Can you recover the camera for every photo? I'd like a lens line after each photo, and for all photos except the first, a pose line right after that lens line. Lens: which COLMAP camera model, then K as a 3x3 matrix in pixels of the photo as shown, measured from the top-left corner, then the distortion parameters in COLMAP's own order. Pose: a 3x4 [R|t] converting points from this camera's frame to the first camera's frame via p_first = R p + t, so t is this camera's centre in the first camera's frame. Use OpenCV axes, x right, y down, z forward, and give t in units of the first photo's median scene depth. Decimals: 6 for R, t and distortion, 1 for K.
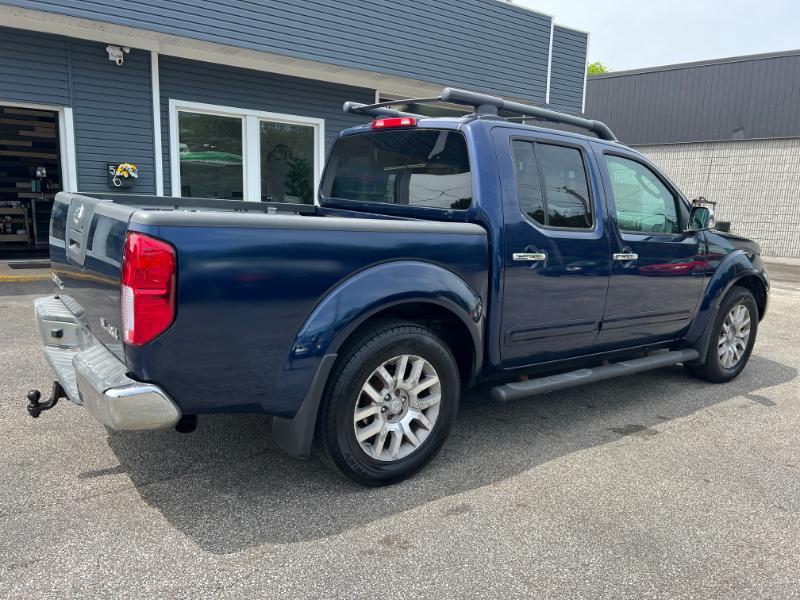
lens RADIAL K [[604.8, 0, 402.0], [0, 604.8, 301.7], [0, 0, 1]] dist [0.047253, -0.056897]
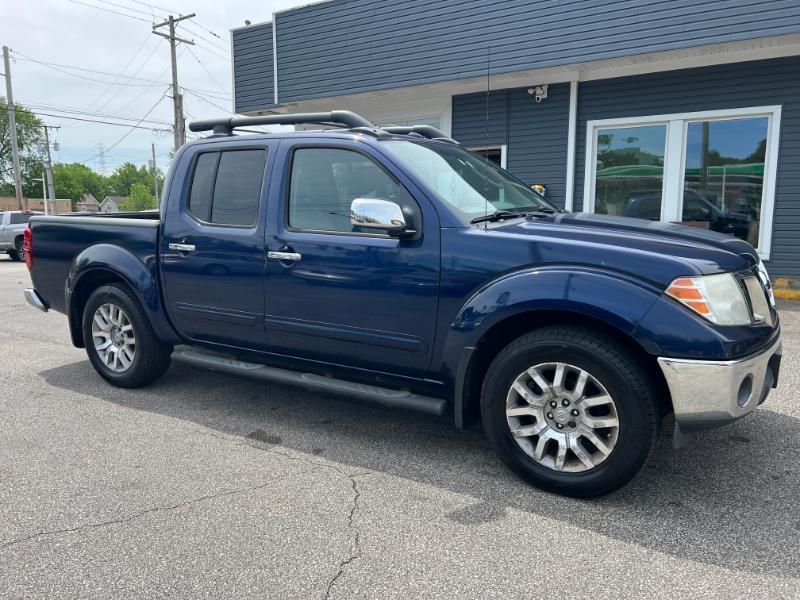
lens RADIAL K [[604.8, 0, 397.3], [0, 604.8, 299.6], [0, 0, 1]] dist [0.047253, -0.056897]
pose [[0.359692, 0.097012, -0.928014, 1.184733], [-0.134755, 0.989554, 0.051215, -0.070788], [0.923289, 0.106633, 0.369008, 0.747675]]
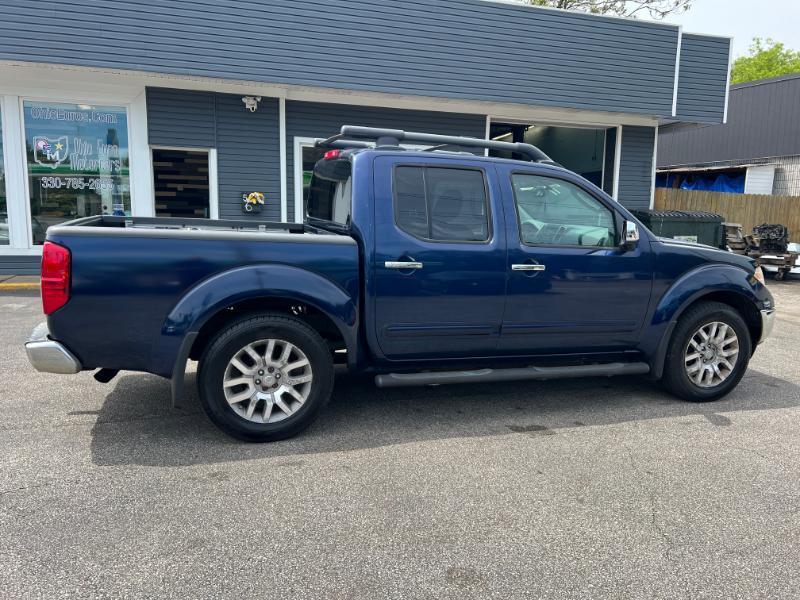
lens RADIAL K [[604.8, 0, 404.0], [0, 604.8, 303.3], [0, 0, 1]] dist [0.047253, -0.056897]
pose [[0.948379, 0.029712, -0.315744, 0.452750], [-0.039666, 0.998897, -0.025144, 0.023251], [0.314648, 0.036370, 0.948511, -0.080248]]
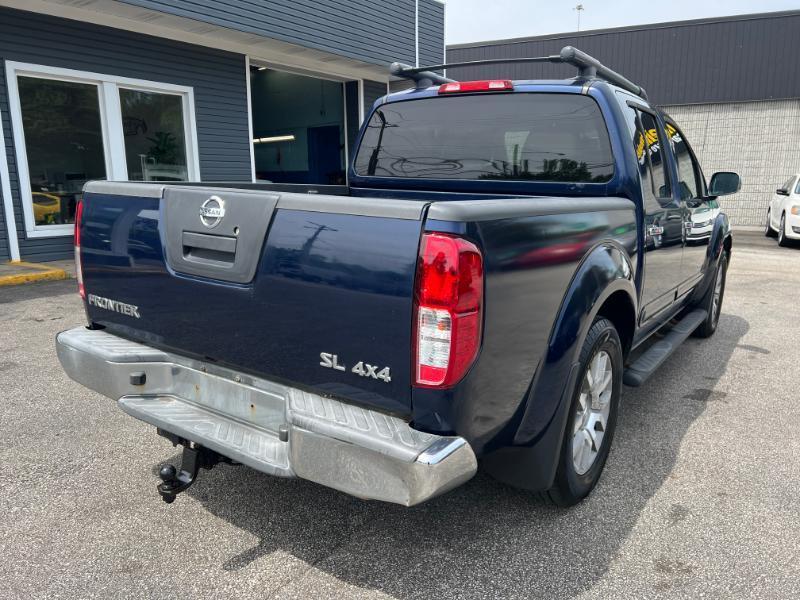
lens RADIAL K [[604.8, 0, 400.5], [0, 604.8, 300.8], [0, 0, 1]] dist [0.047253, -0.056897]
pose [[0.950237, -0.096500, 0.296204, -0.354772], [0.084715, 0.995027, 0.052399, -0.038018], [-0.299787, -0.024698, 0.953686, 0.168115]]
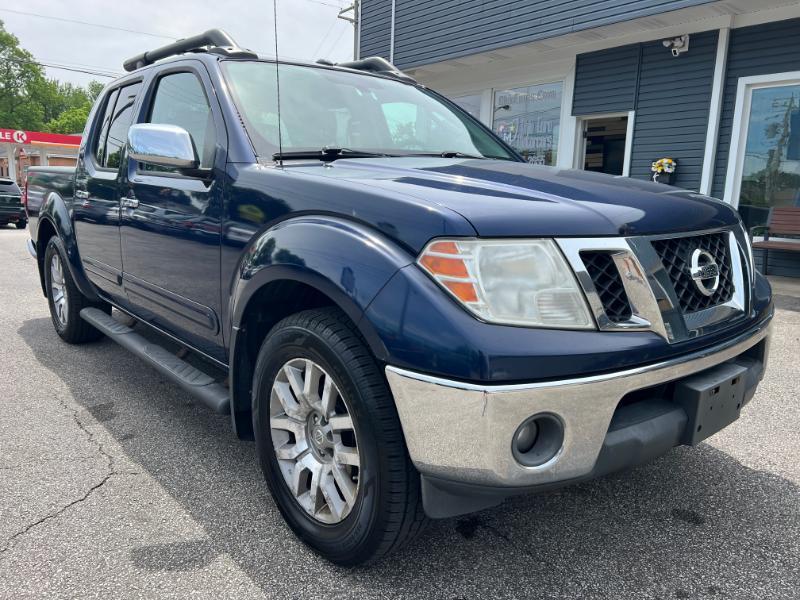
lens RADIAL K [[604.8, 0, 398.3], [0, 604.8, 299.3], [0, 0, 1]] dist [0.047253, -0.056897]
pose [[0.055286, 0.134524, -0.989367, 1.082575], [-0.188539, 0.974463, 0.121962, -0.103824], [0.980508, 0.179792, 0.079237, 1.183811]]
